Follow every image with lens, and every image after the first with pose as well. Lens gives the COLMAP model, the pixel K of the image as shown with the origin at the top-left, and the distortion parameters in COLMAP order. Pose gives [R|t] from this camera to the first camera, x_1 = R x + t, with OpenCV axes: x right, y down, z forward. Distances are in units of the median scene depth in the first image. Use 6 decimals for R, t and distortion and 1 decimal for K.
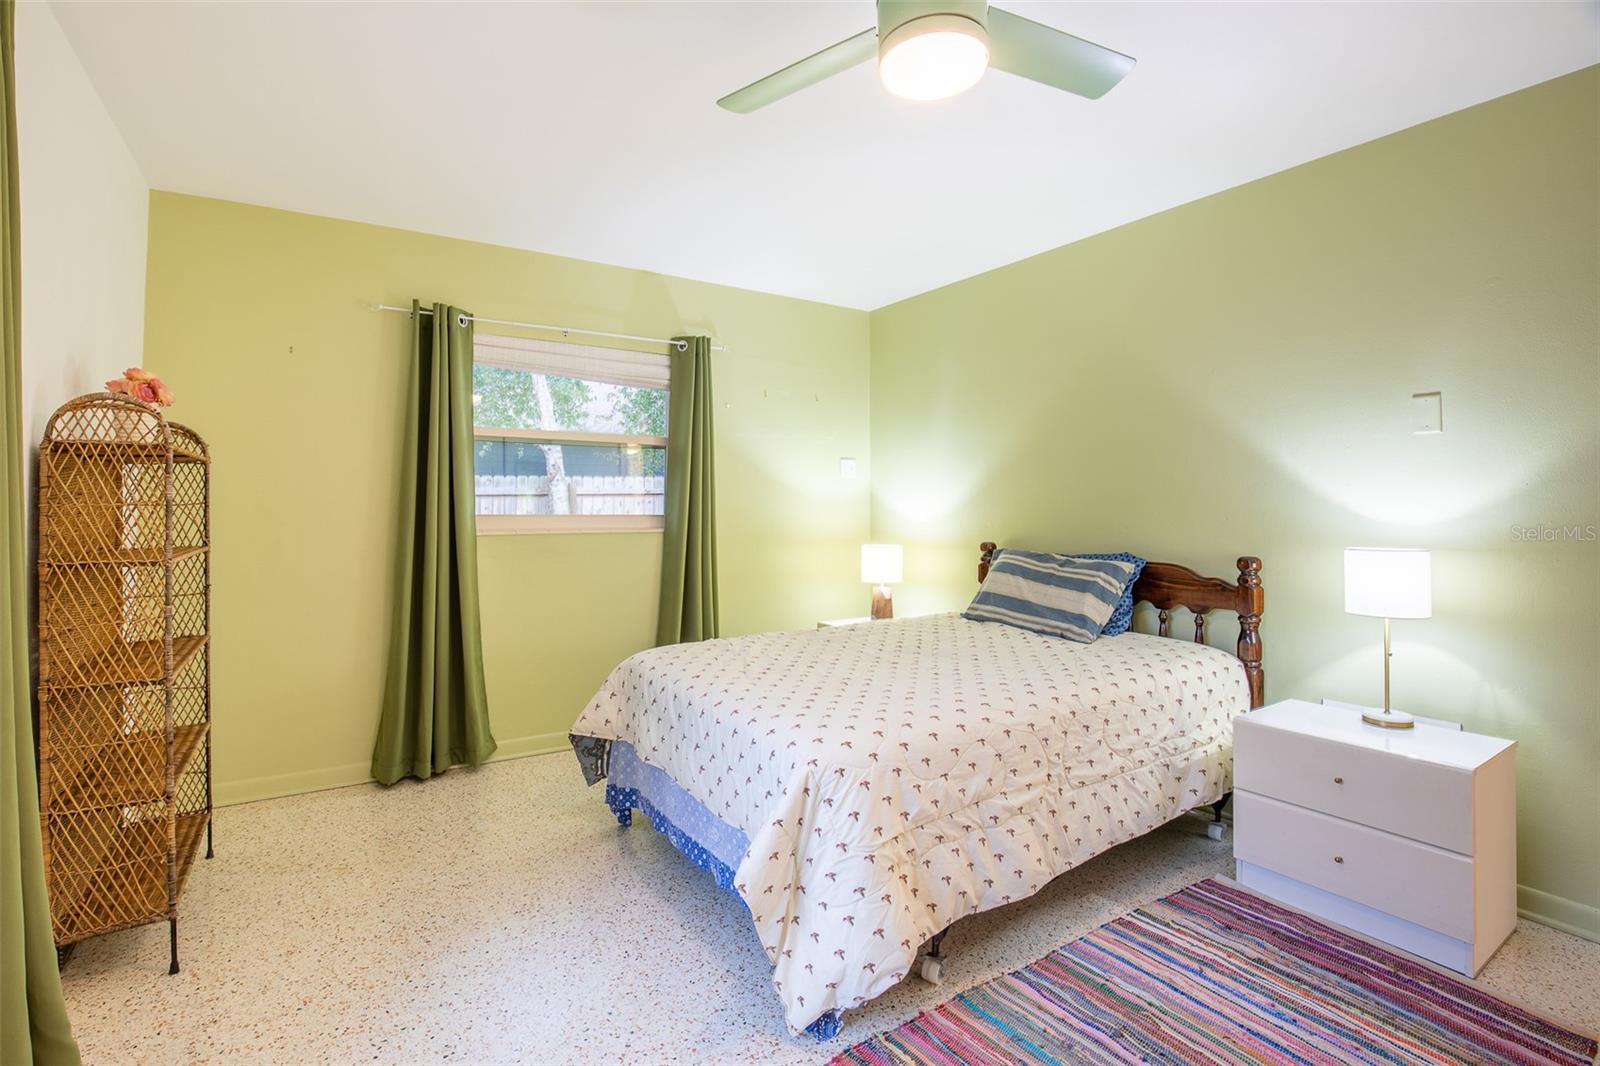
lens RADIAL K [[766.4, 0, 800.4], [0, 766.4, 489.2], [0, 0, 1]] dist [-0.001505, -0.000077]
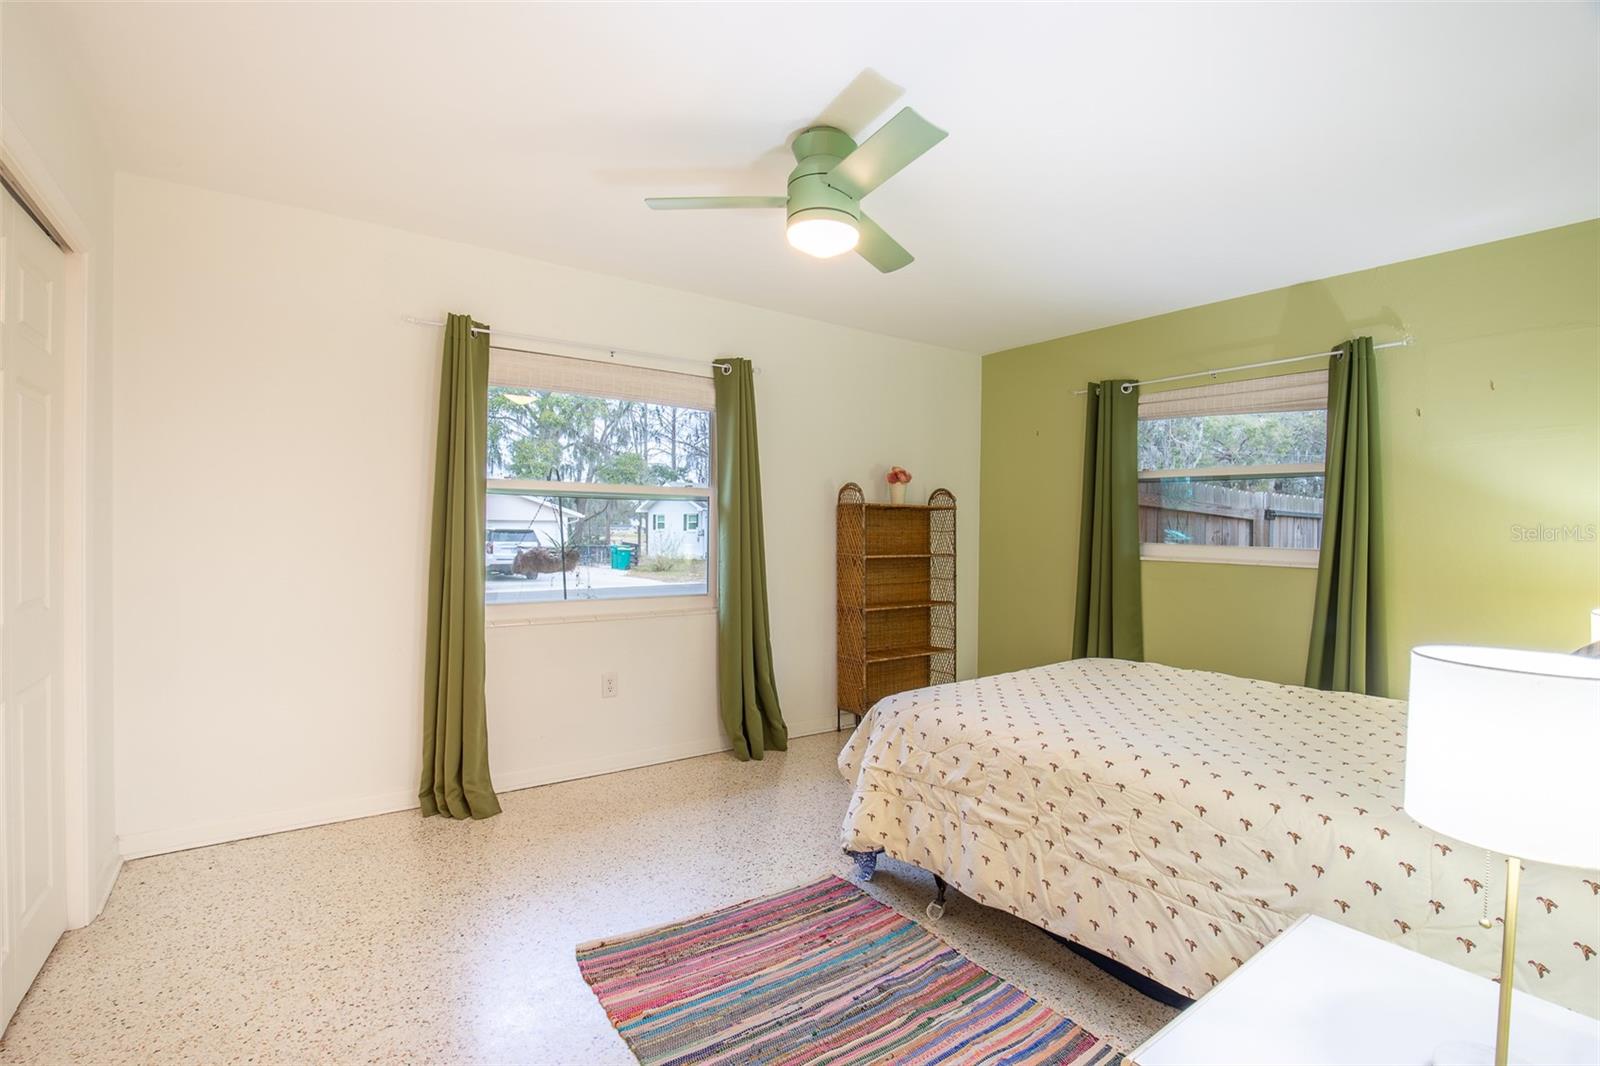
lens RADIAL K [[751.2, 0, 825.6], [0, 751.2, 515.5], [0, 0, 1]] dist [-0.002509, -0.000143]
pose [[0.058733, -0.010288, -0.998221, 0.791730], [0.005376, 0.999936, -0.009989, 0.001648], [0.998259, -0.004780, 0.058784, 0.432944]]
